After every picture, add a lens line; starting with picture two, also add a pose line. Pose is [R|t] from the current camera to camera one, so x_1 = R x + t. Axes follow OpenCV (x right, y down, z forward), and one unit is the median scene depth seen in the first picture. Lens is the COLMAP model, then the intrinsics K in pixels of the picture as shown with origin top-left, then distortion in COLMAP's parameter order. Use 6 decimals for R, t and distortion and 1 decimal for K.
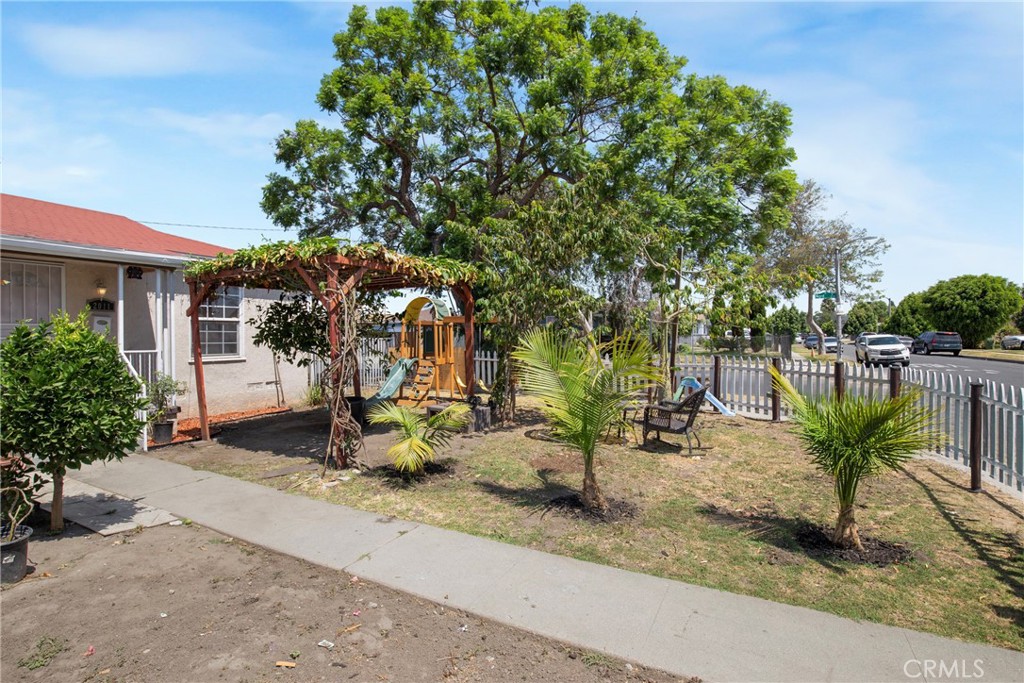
lens RADIAL K [[484.8, 0, 510.5], [0, 484.8, 344.7], [0, 0, 1]] dist [-0.025690, -0.000026]
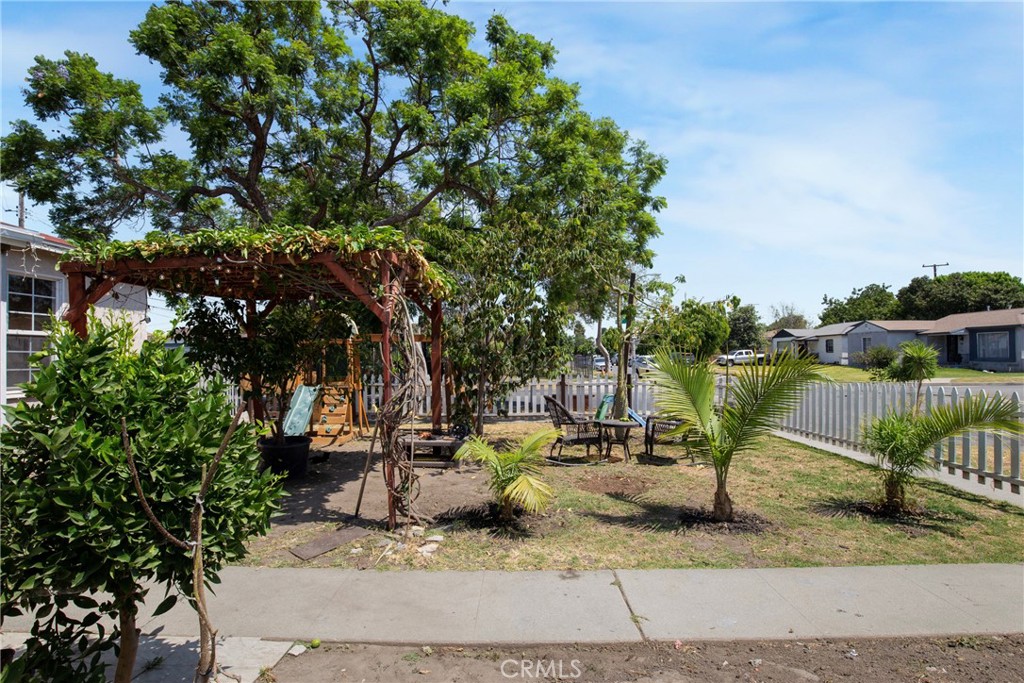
lens RADIAL K [[496.5, 0, 512.0], [0, 496.5, 356.8], [0, 0, 1]] dist [-0.021334, 0.001145]
pose [[0.884493, -0.005306, 0.466523, -0.509504], [0.014758, 0.999753, -0.016610, -0.001797], [-0.466319, 0.021577, 0.884353, 0.190303]]
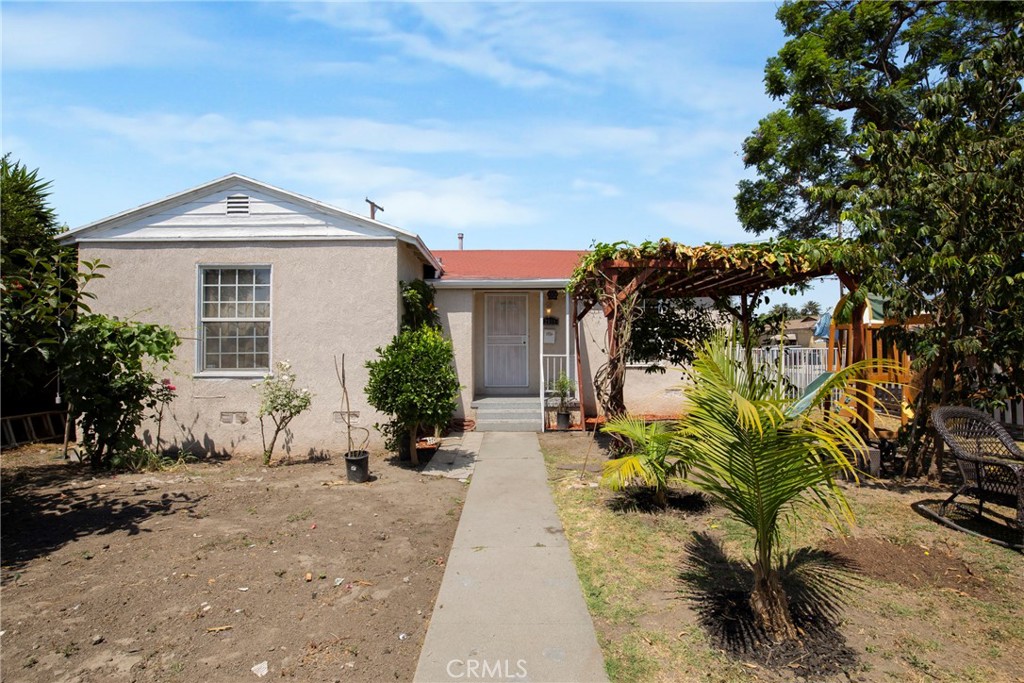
lens RADIAL K [[484.8, 0, 510.5], [0, 484.8, 344.7], [0, 0, 1]] dist [-0.025690, -0.000026]
pose [[0.474248, -0.003904, -0.880382, 0.372719], [-0.019112, 0.999709, -0.014729, 0.007214], [0.880184, 0.023811, 0.474036, 0.313760]]
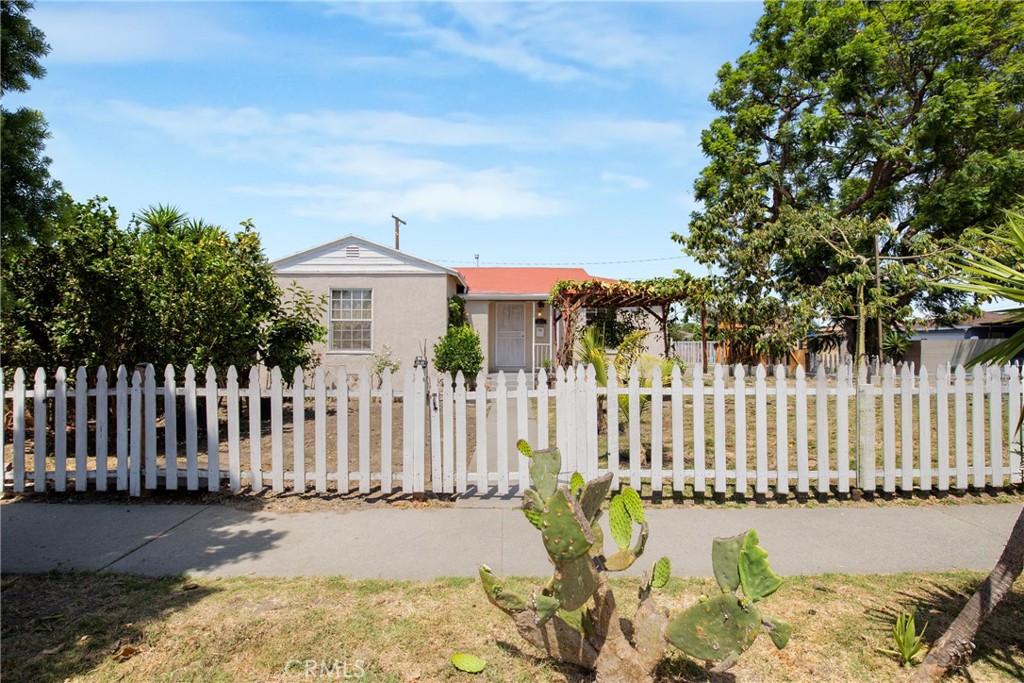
lens RADIAL K [[473.6, 0, 517.9], [0, 473.6, 335.5], [0, 0, 1]] dist [-0.000354, -0.000073]
pose [[0.434642, -0.000534, -0.900603, 1.050413], [-0.025945, 0.999577, -0.013114, 0.013149], [0.900229, 0.029066, 0.434445, 0.061676]]
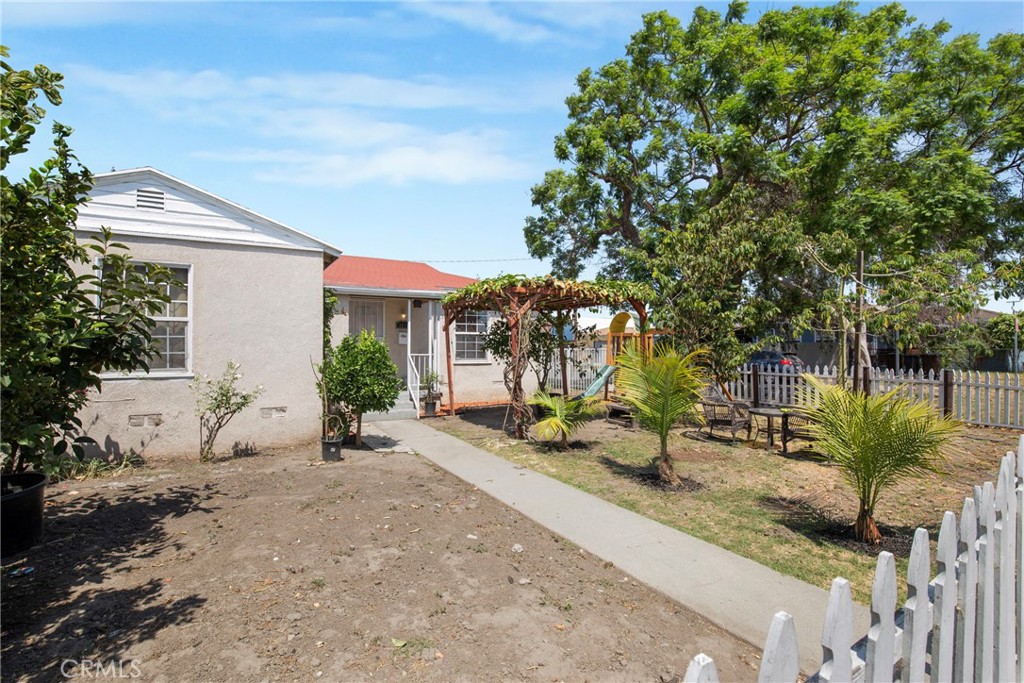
lens RADIAL K [[484.8, 0, 510.5], [0, 484.8, 344.7], [0, 0, 1]] dist [-0.025690, -0.000026]
pose [[0.843260, -0.000081, -0.537506, 0.347262], [-0.015117, 0.999601, -0.023868, 0.016872], [0.537294, 0.028252, 0.842922, -0.180261]]
